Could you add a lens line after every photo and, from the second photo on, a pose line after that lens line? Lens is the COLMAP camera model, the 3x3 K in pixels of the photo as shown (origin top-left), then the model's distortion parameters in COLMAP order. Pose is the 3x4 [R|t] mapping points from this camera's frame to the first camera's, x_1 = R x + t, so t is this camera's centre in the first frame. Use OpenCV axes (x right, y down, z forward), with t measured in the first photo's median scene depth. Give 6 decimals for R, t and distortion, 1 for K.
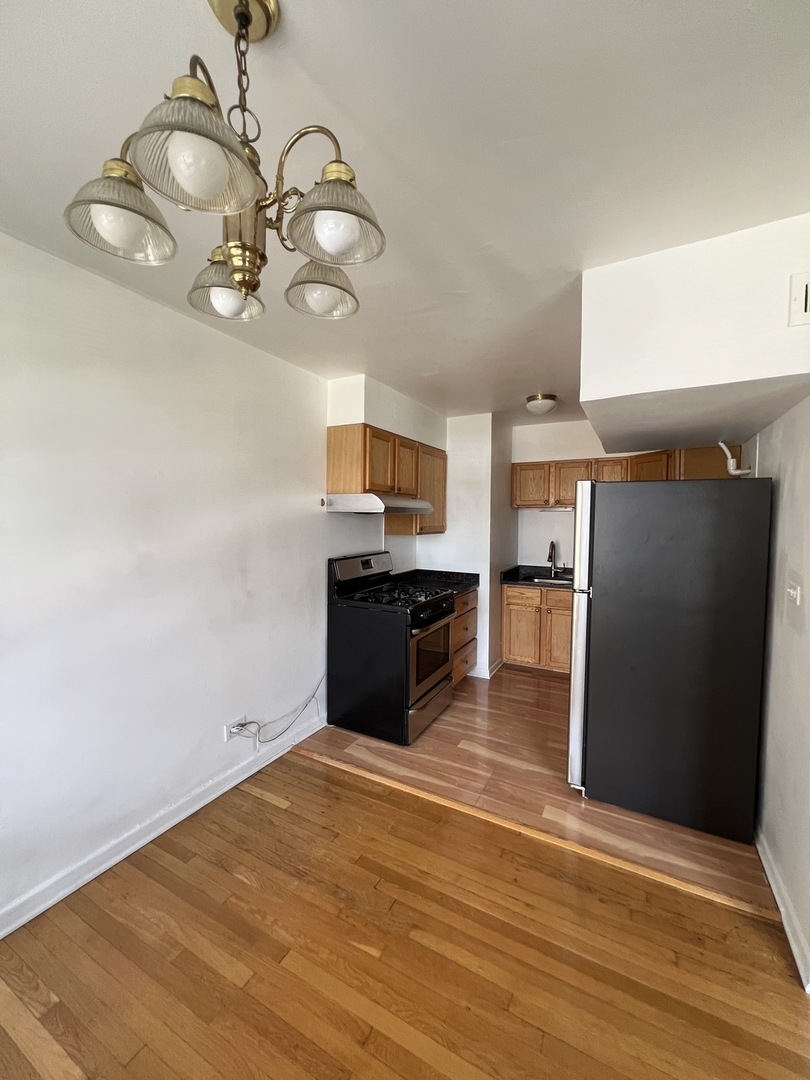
lens RADIAL K [[432.7, 0, 405.0], [0, 432.7, 540.0], [0, 0, 1]] dist [-0.001306, 0.000356]
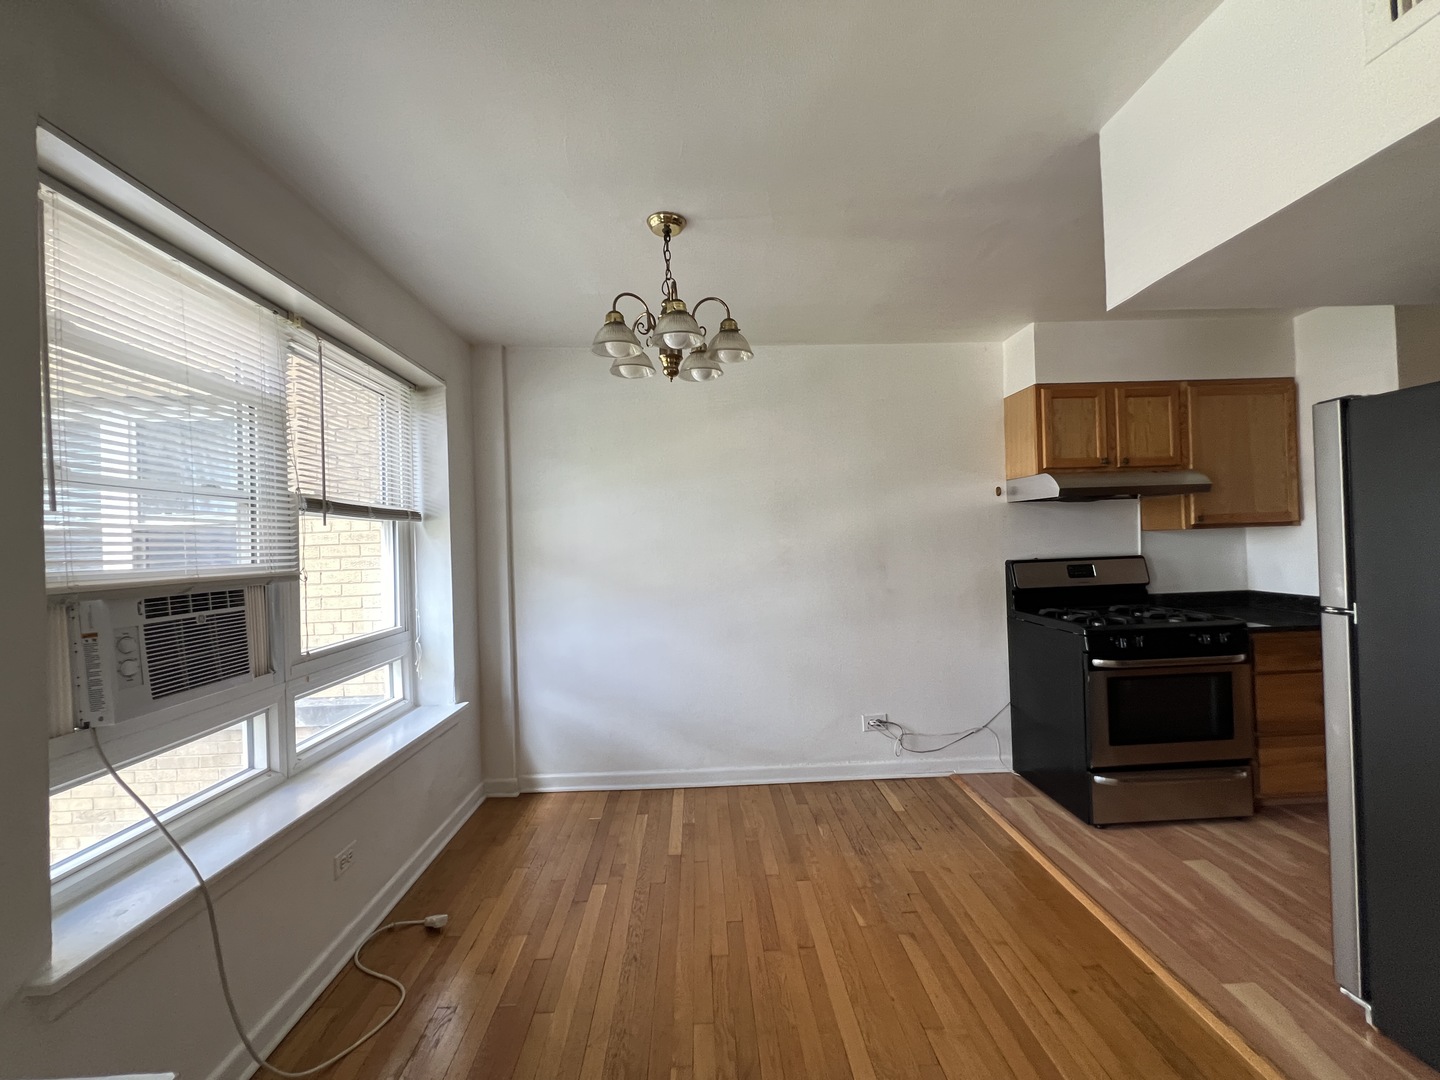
lens RADIAL K [[576.9, 0, 718.3], [0, 576.9, 541.2], [0, 0, 1]] dist [-0.001306, 0.000356]
pose [[0.503579, -0.024121, -0.863612, 0.537039], [-0.008434, 0.999425, -0.032833, 0.052763], [0.863908, 0.023818, 0.503087, -0.004115]]
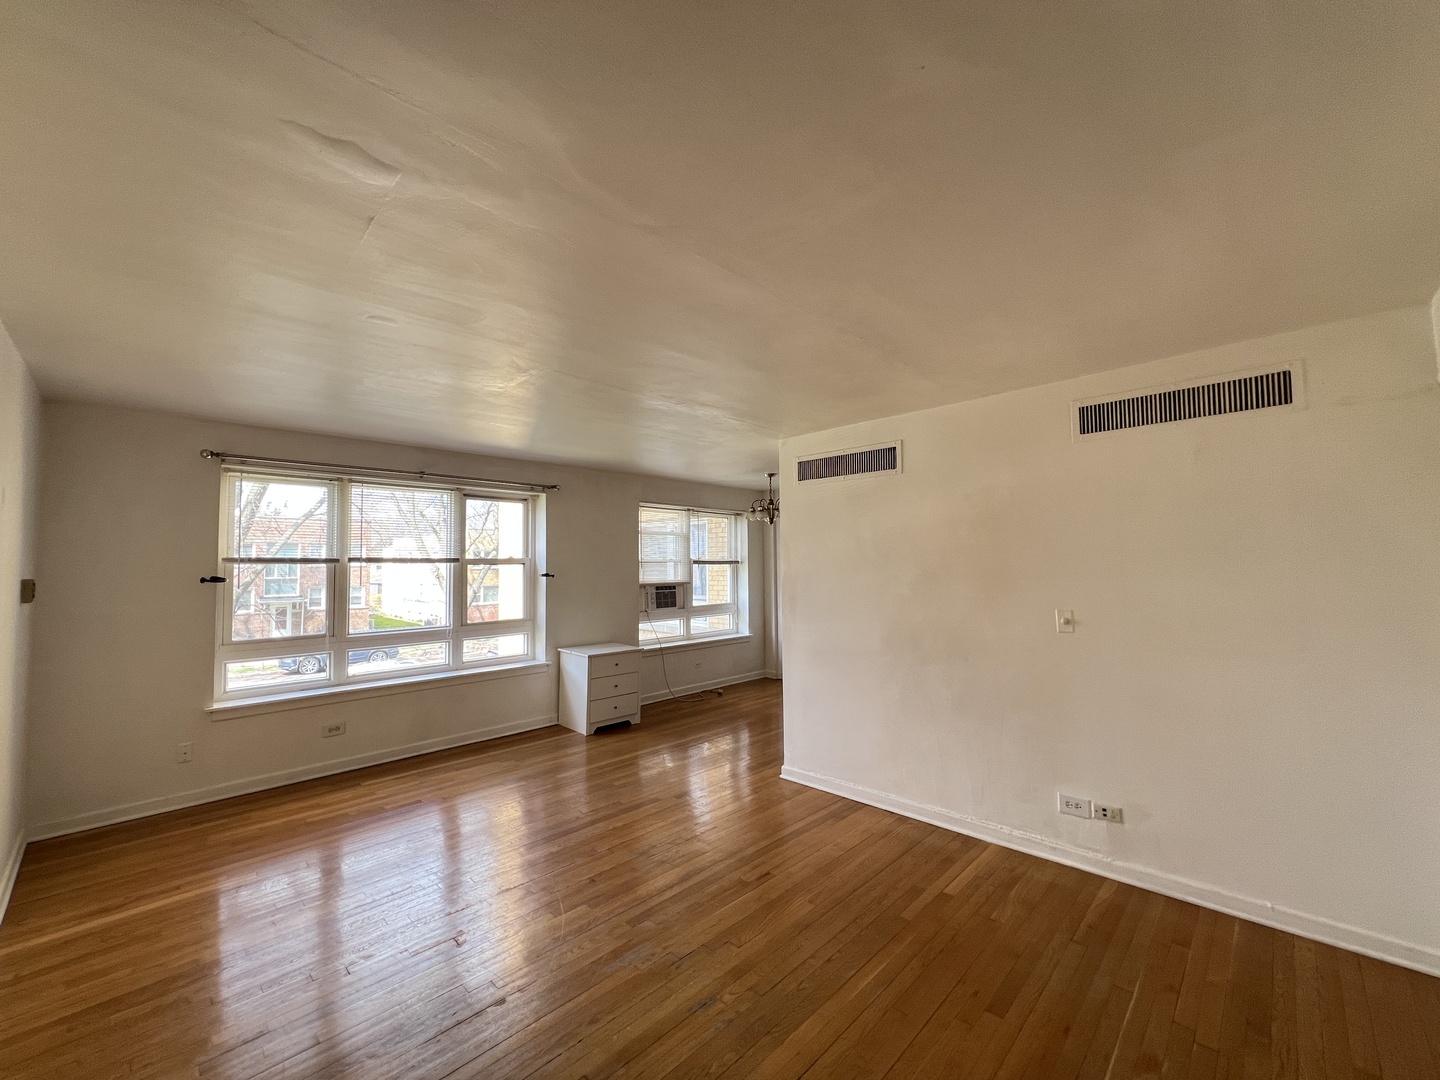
lens RADIAL K [[576.9, 0, 718.3], [0, 576.9, 541.2], [0, 0, 1]] dist [-0.001306, 0.000356]
pose [[-0.275576, -0.042312, -0.960348, 1.967900], [-0.039882, 0.998674, -0.032556, -0.023289], [0.960452, 0.029329, -0.276898, 0.671578]]
